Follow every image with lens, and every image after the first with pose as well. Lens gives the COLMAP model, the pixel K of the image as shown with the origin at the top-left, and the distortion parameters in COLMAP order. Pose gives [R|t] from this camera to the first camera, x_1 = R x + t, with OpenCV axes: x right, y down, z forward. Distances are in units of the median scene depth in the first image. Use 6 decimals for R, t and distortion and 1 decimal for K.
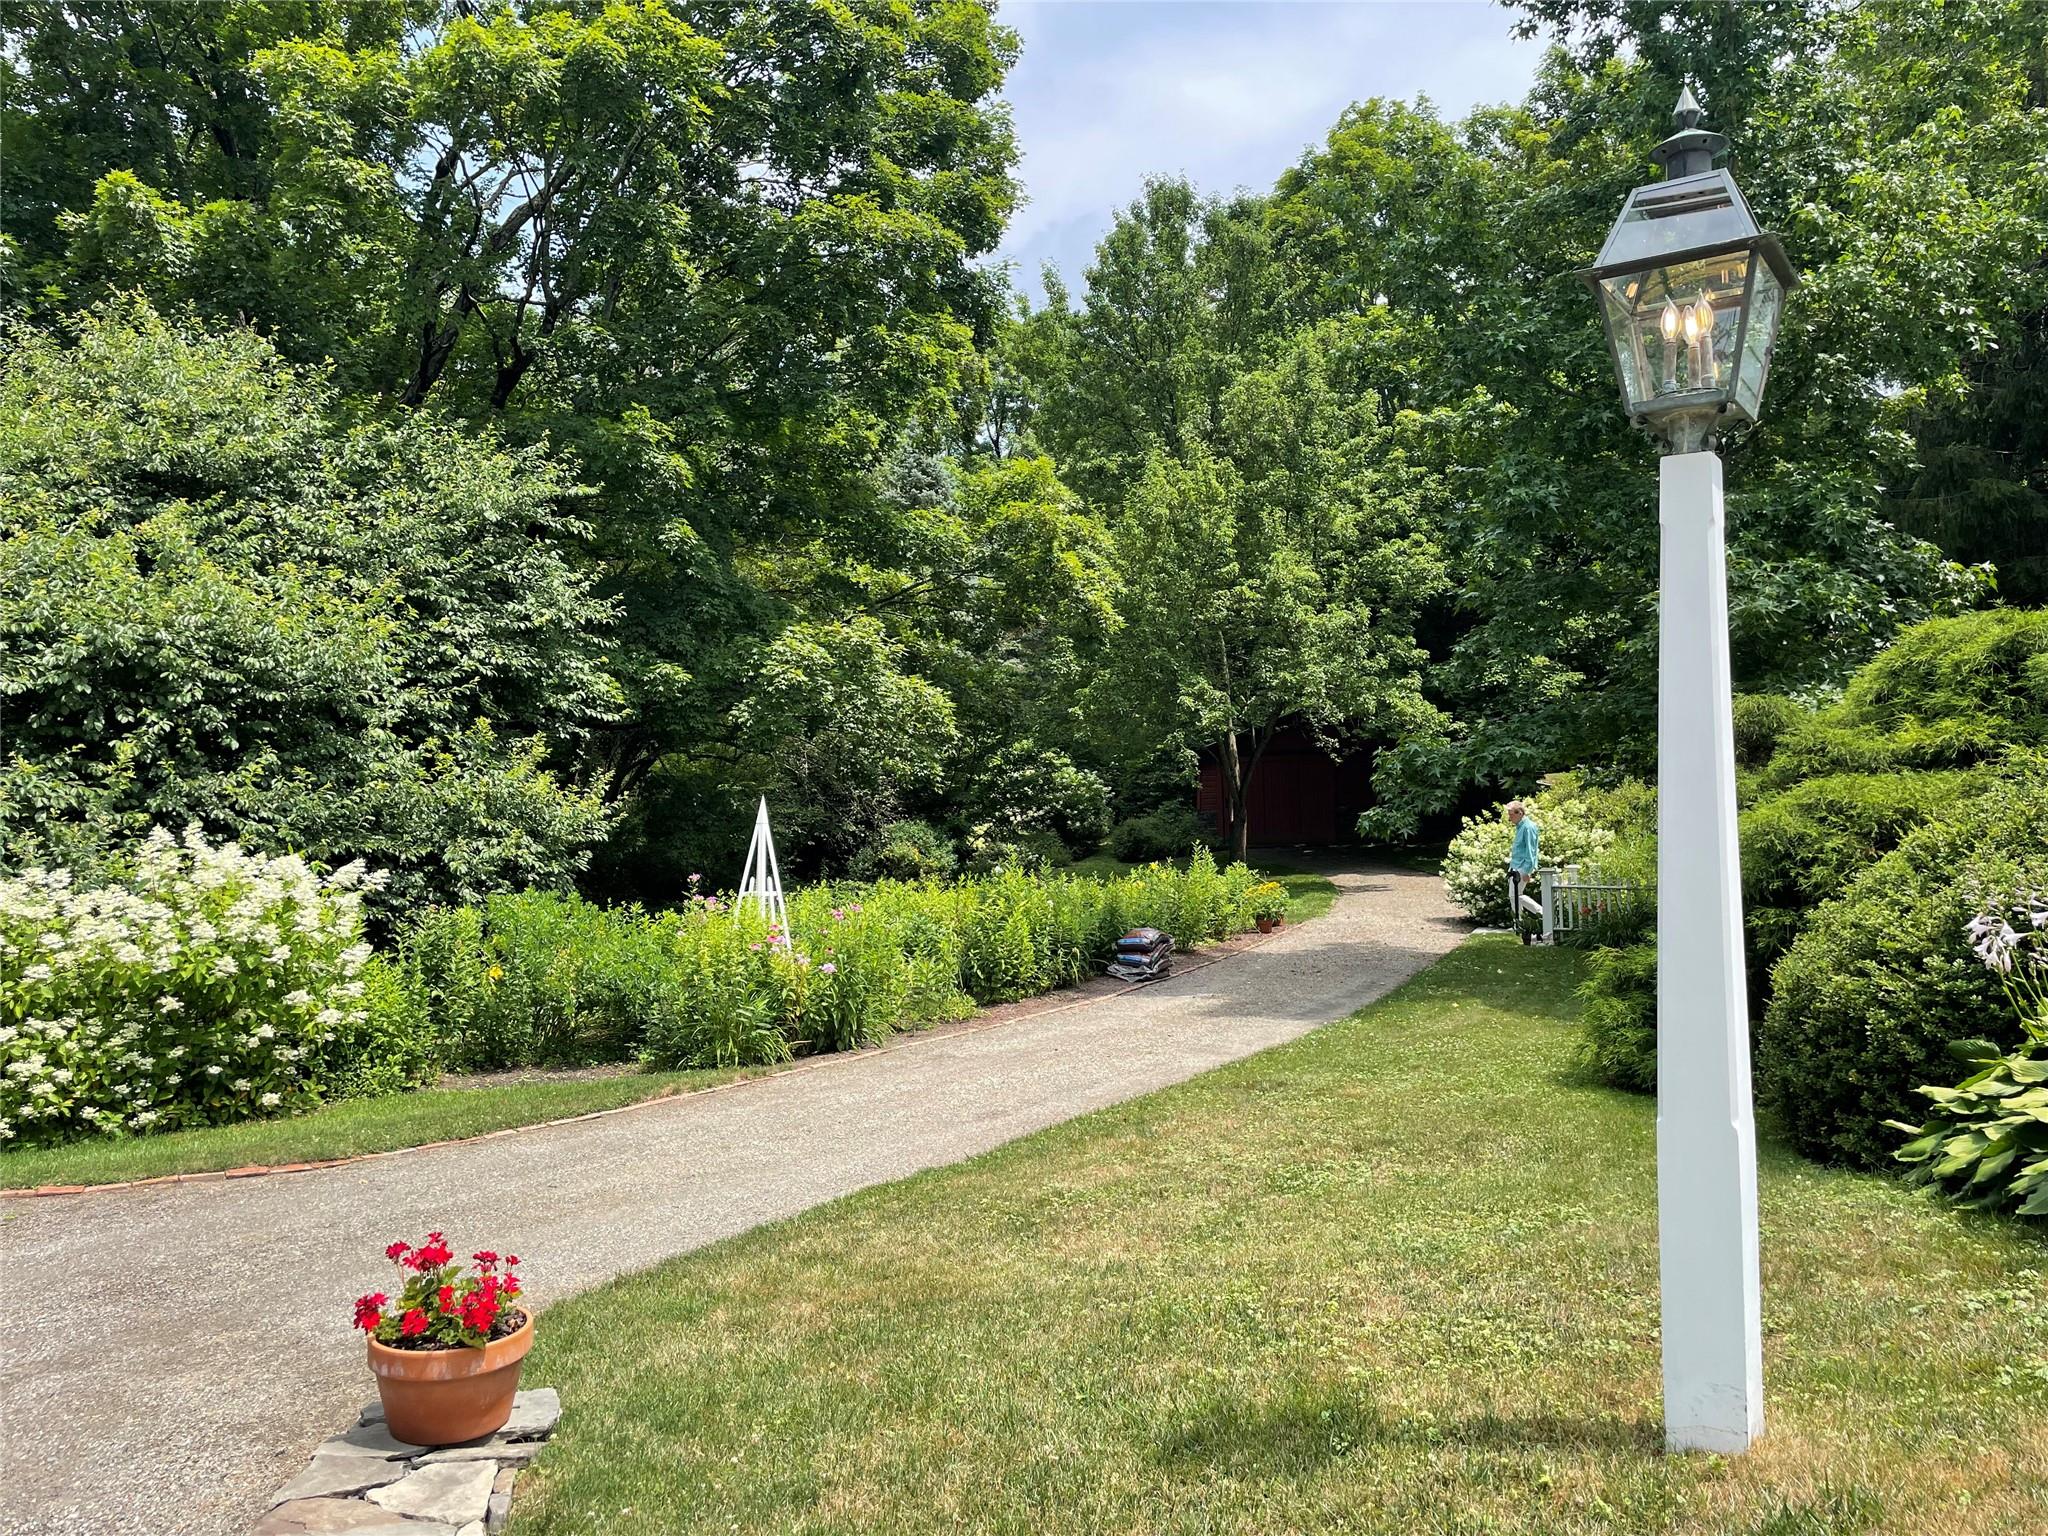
lens RADIAL K [[1546.6, 0, 1029.0], [0, 1546.6, 770.2], [0, 0, 1]] dist [0.083211, -0.102663]
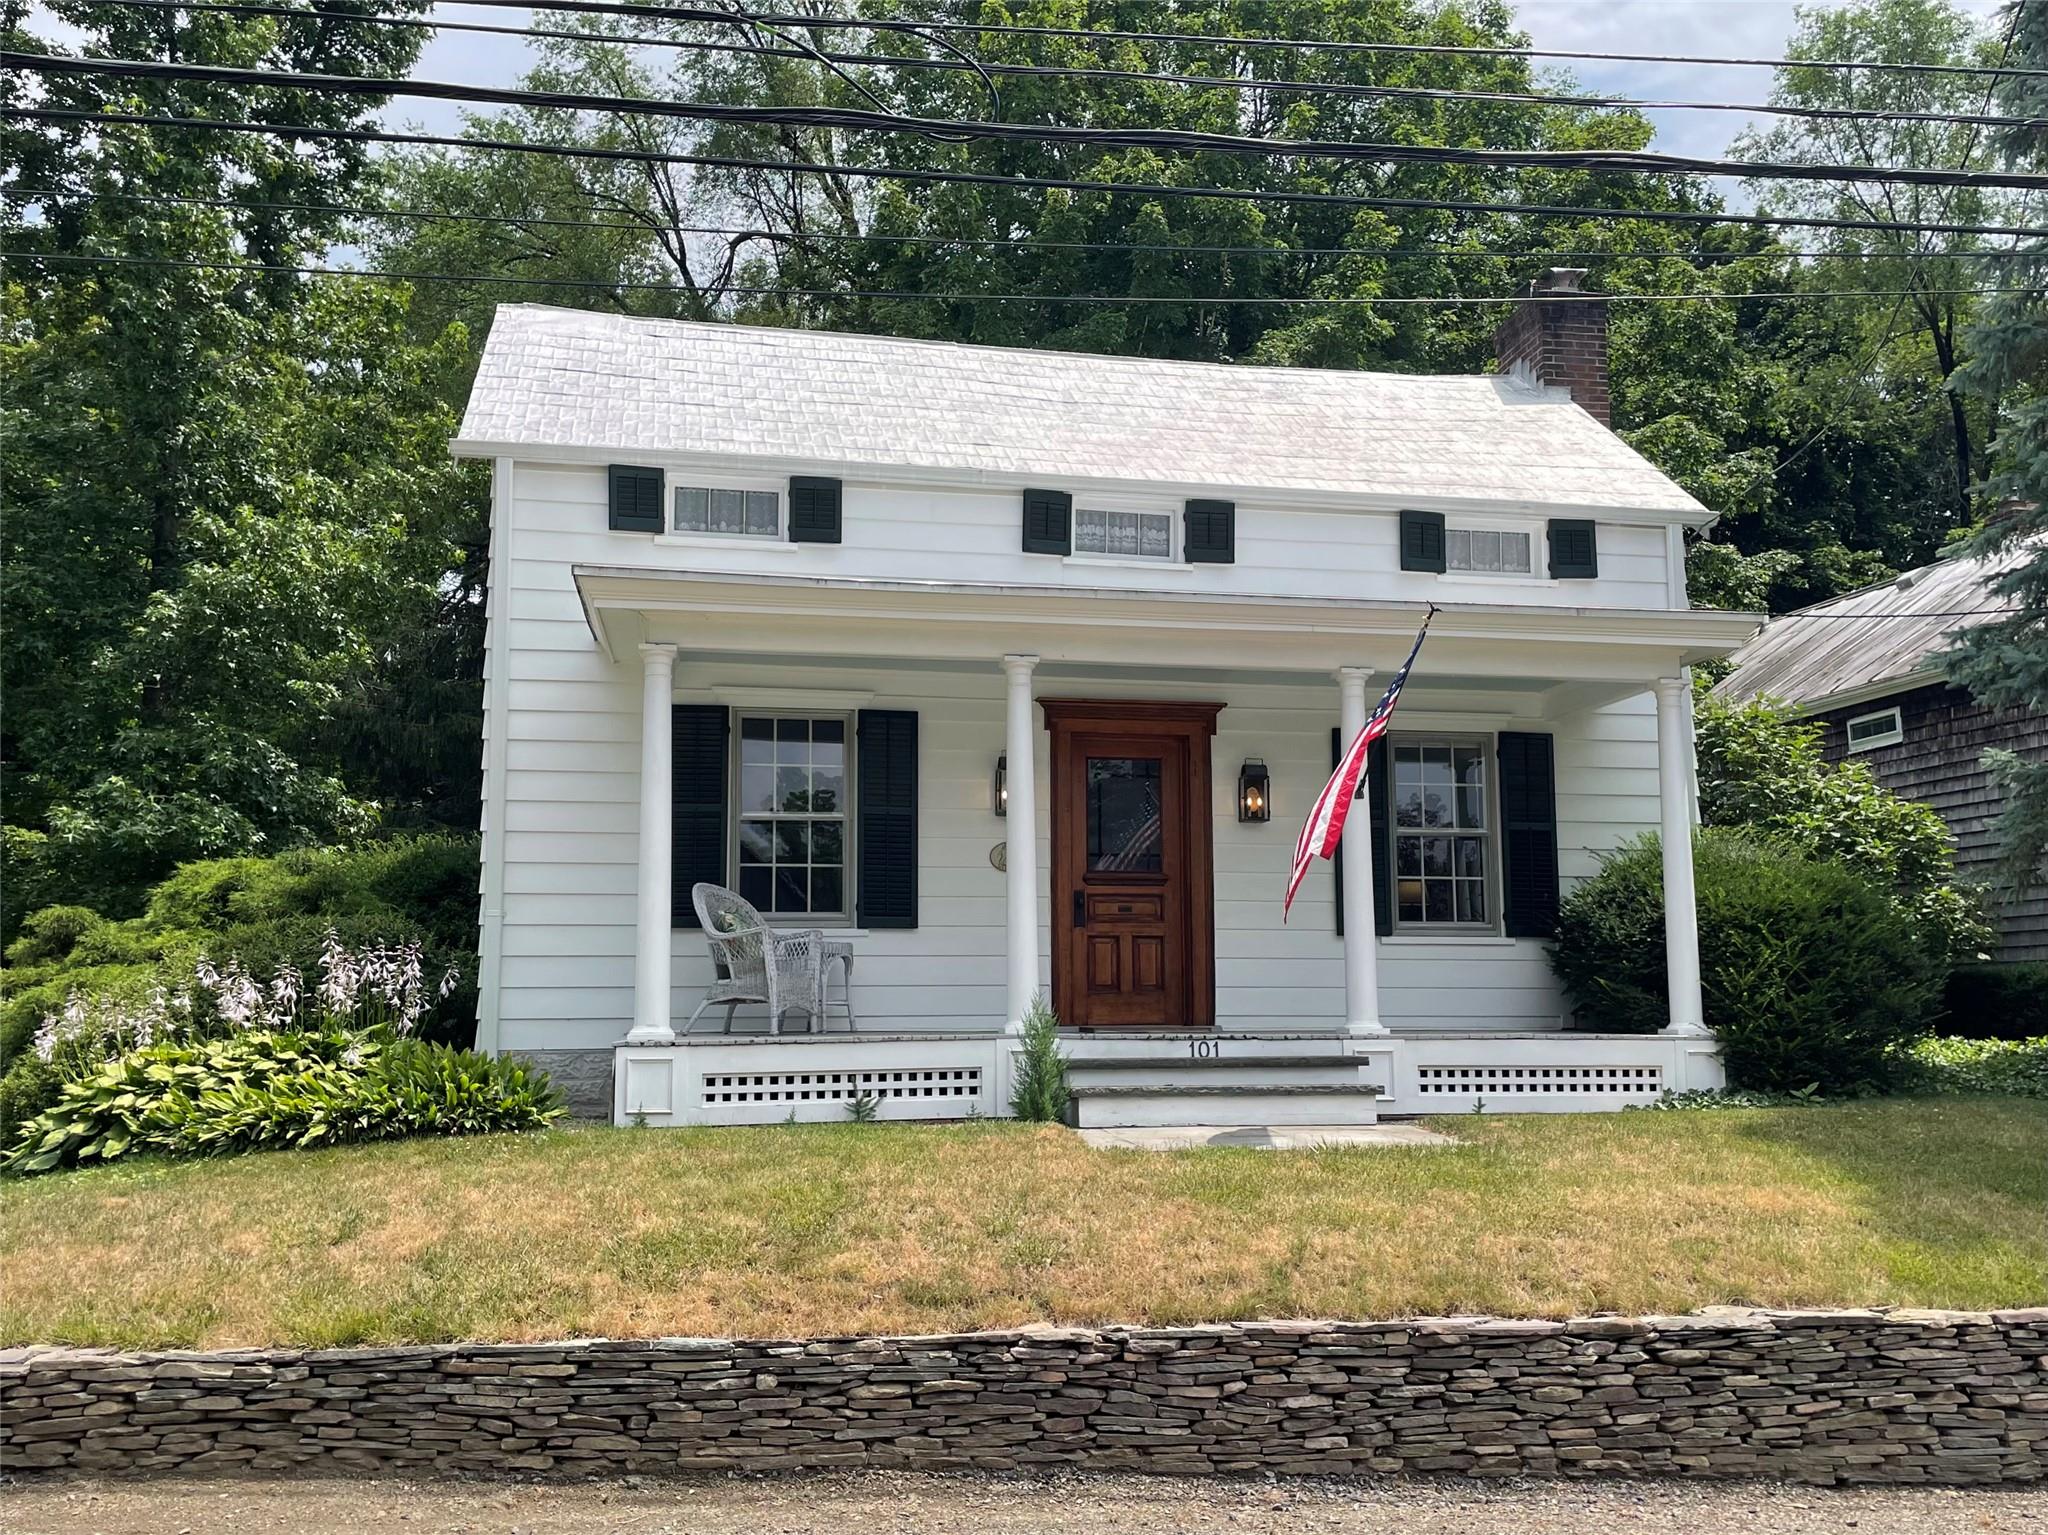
lens RADIAL K [[1801.7, 0, 1030.2], [0, 1801.7, 830.5], [0, 0, 1]] dist [0.006506, 0.007721]
pose [[0.705445, 0.081874, 0.704020, -0.044012], [-0.031327, 0.995937, -0.084432, -0.004441], [-0.708072, 0.037507, 0.705143, -0.496947]]
